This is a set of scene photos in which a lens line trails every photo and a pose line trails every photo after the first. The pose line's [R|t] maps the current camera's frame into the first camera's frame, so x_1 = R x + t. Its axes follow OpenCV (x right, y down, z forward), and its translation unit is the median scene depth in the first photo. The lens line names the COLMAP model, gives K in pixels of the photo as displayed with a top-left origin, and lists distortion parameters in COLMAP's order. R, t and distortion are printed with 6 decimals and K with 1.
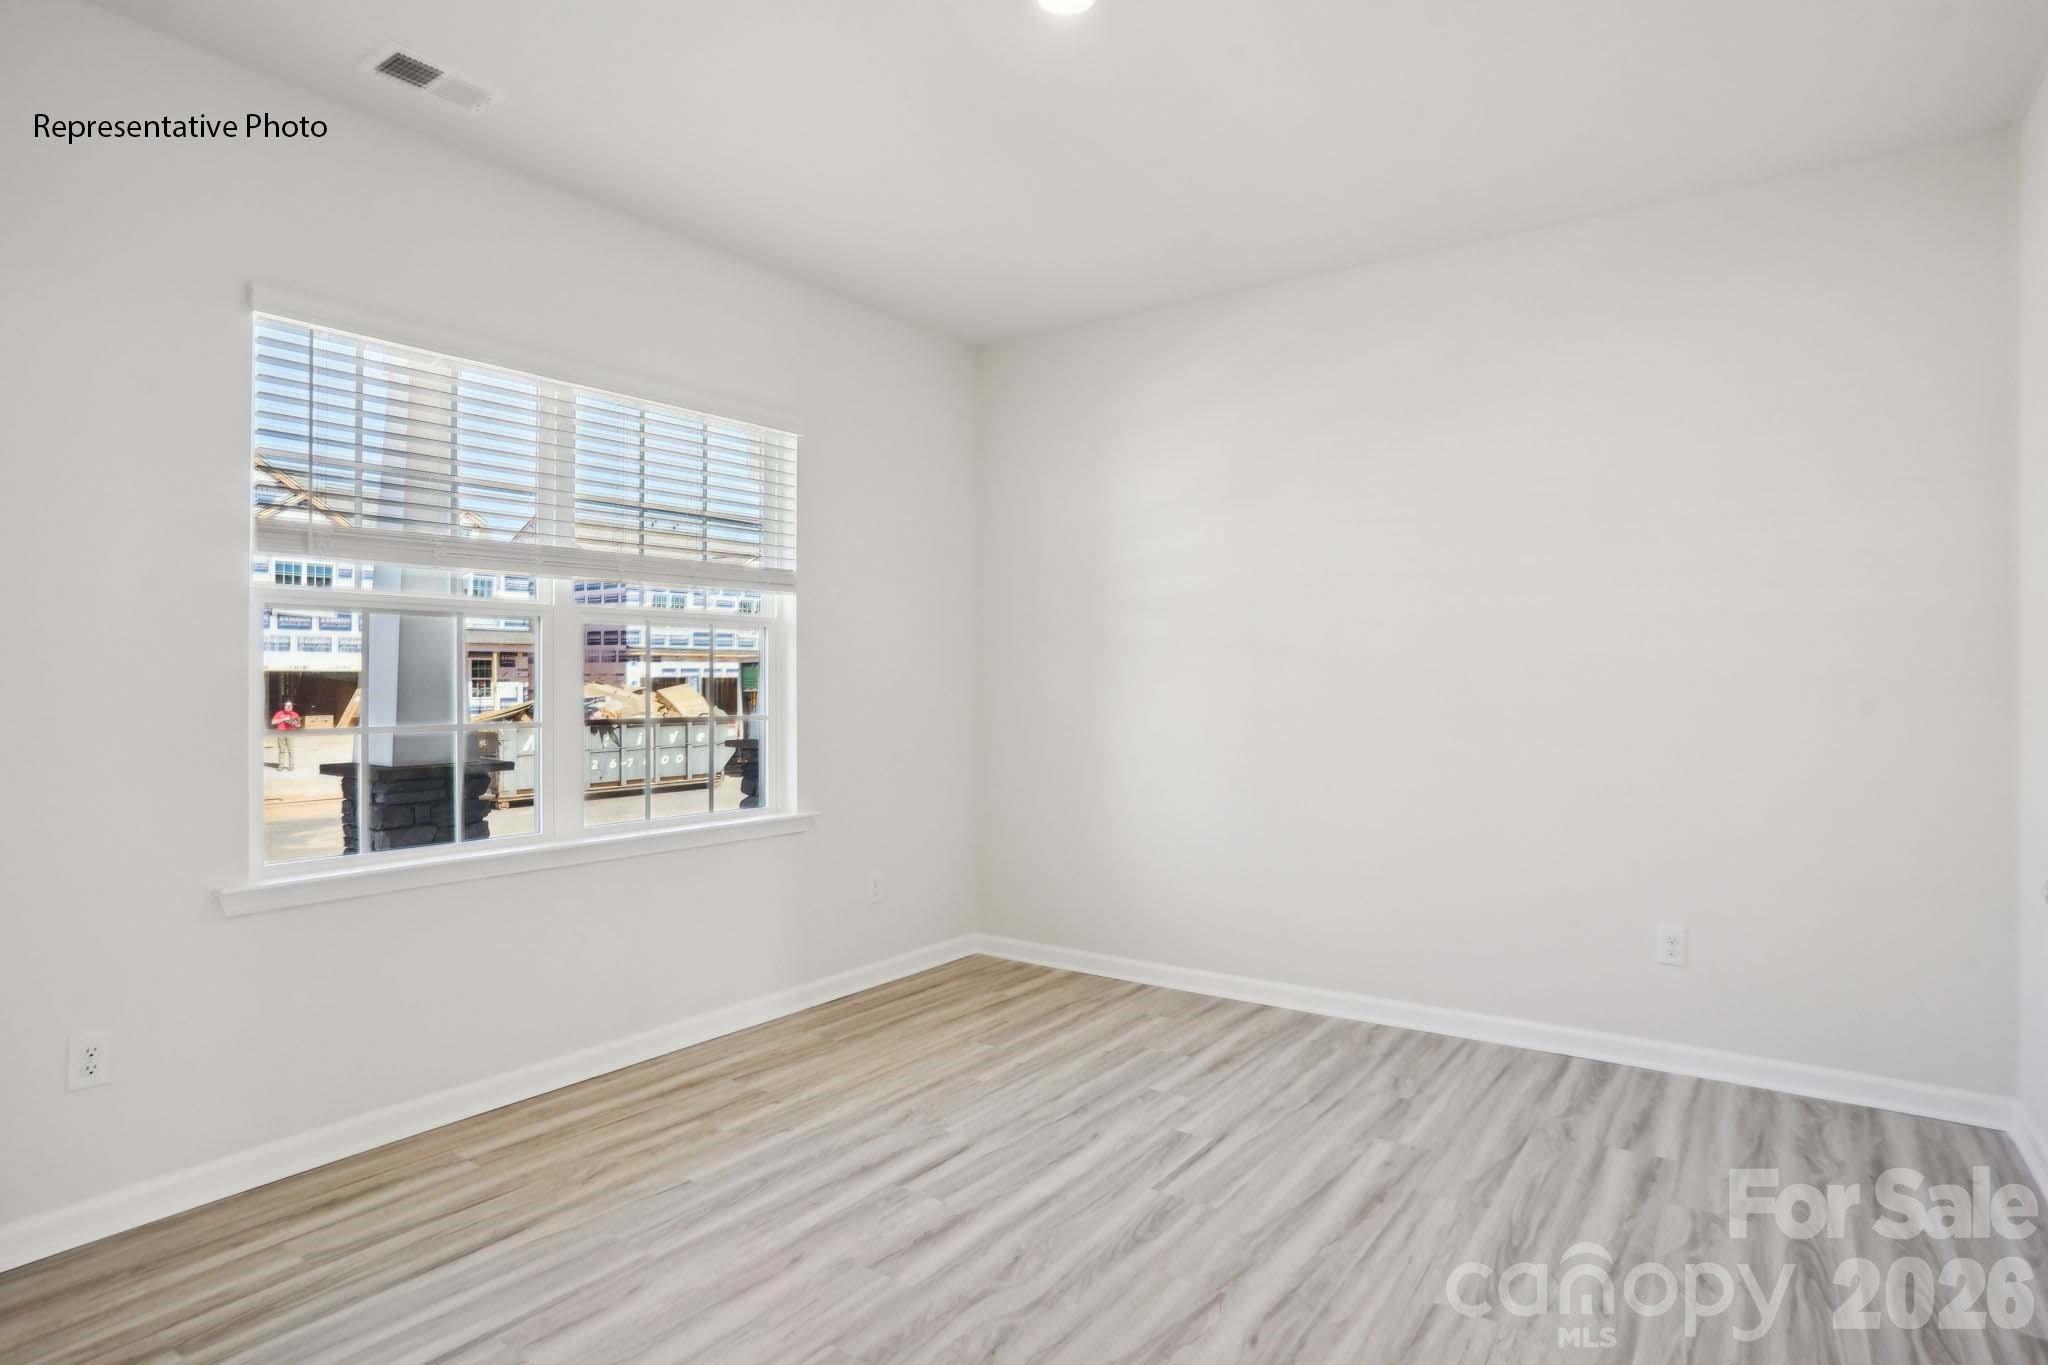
lens RADIAL K [[1093.4, 0, 1024.8], [0, 1093.4, 692.6], [0, 0, 1]] dist [-0.079279, 0.044001]
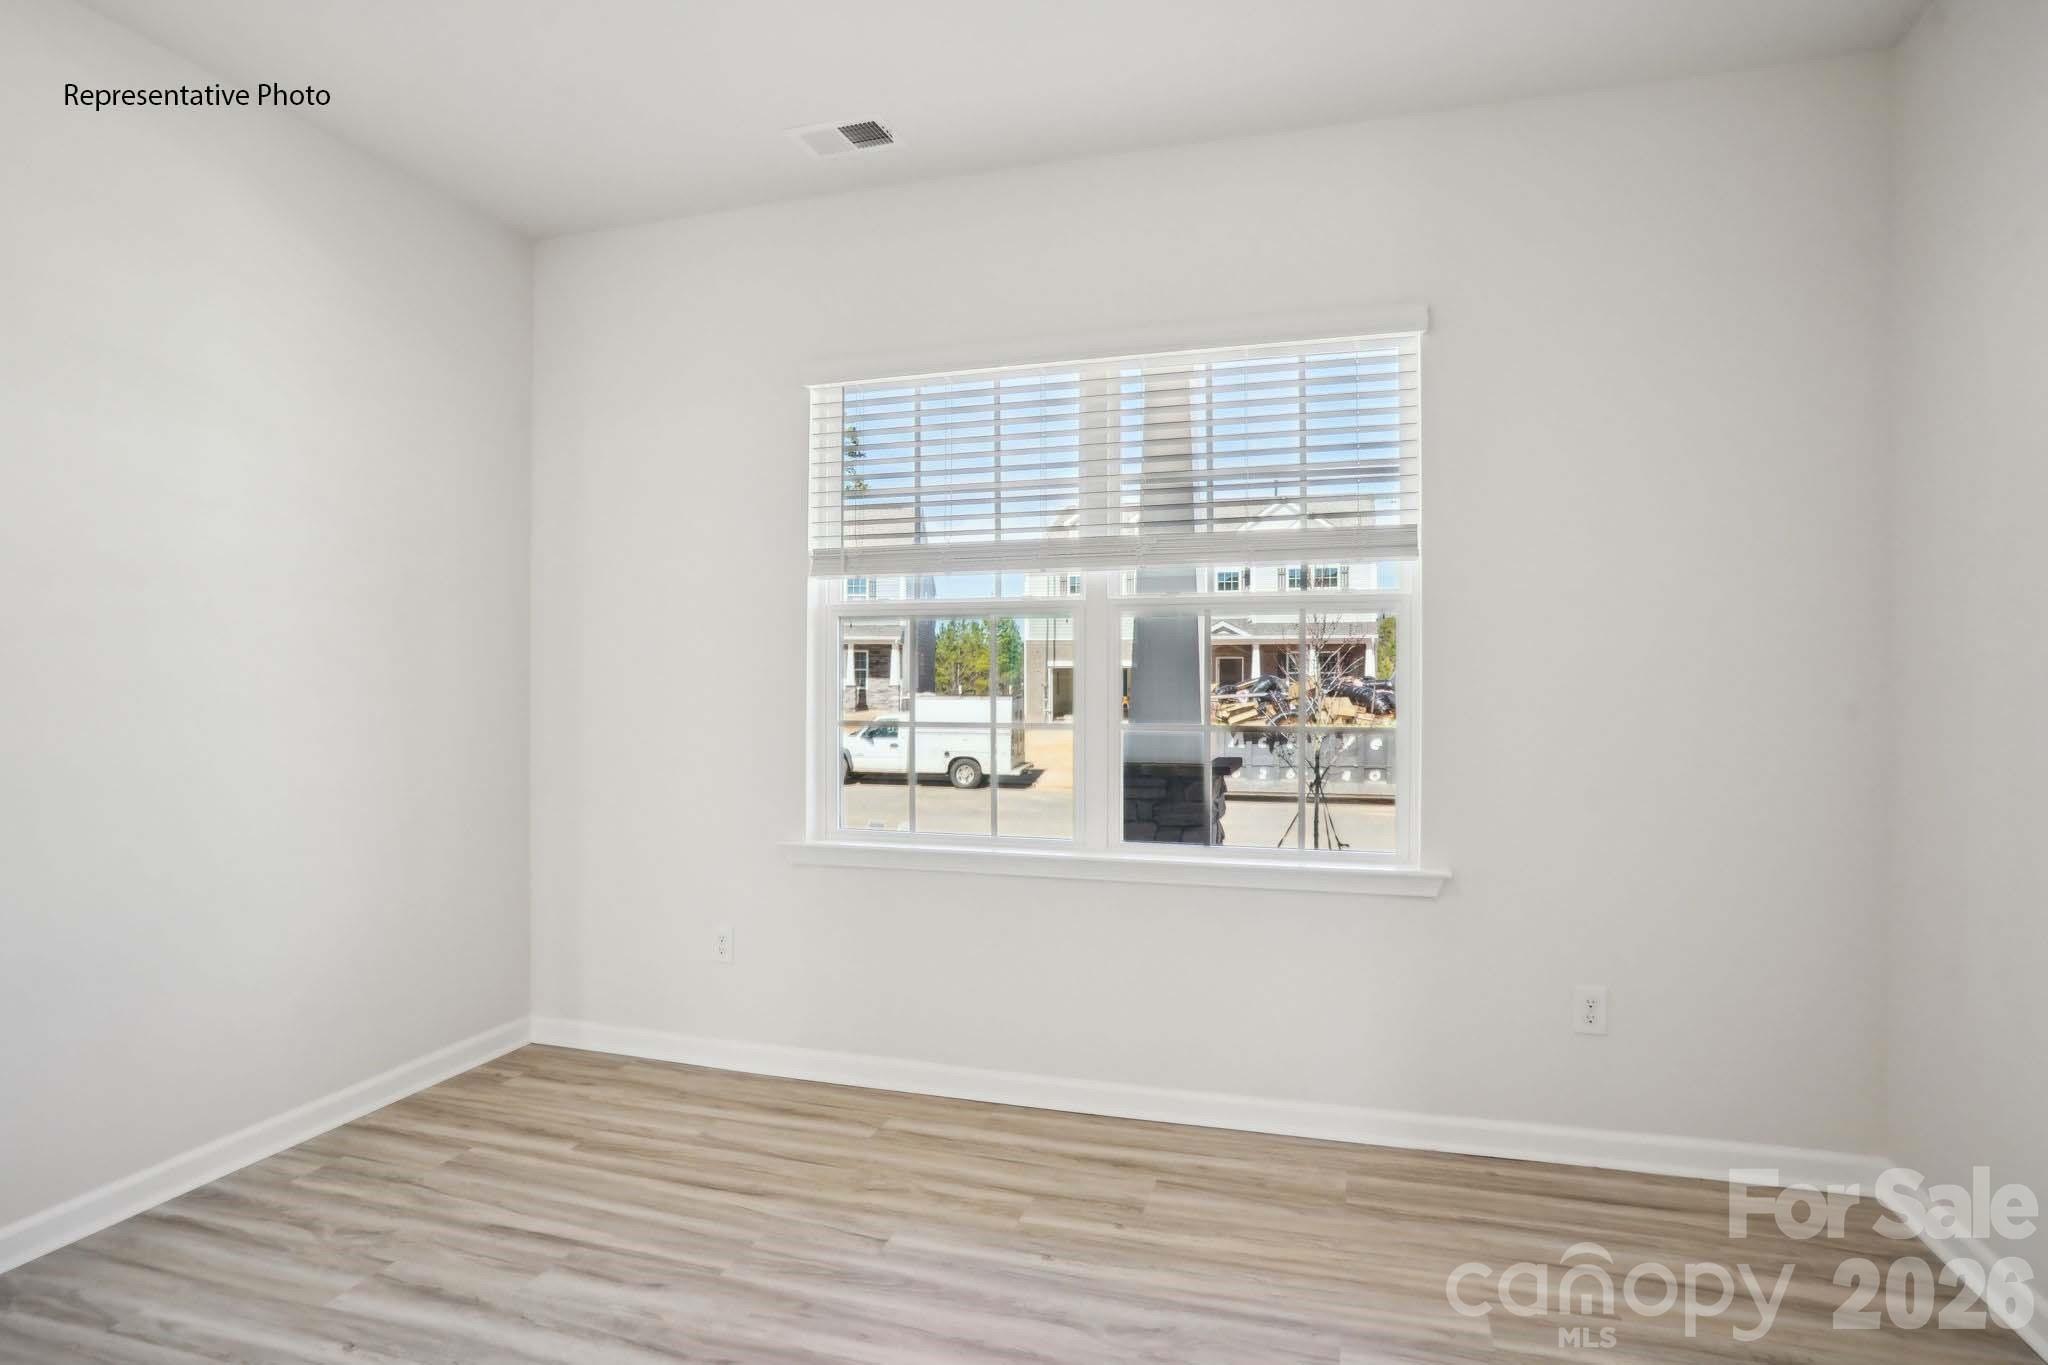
lens RADIAL K [[1093.4, 0, 1024.8], [0, 1093.4, 692.6], [0, 0, 1]] dist [-0.079279, 0.044001]
pose [[0.317031, 0.015541, -0.948288, 0.477946], [-0.010909, 0.999859, 0.012739, -0.013078], [0.948352, 0.006306, 0.317156, 0.691043]]
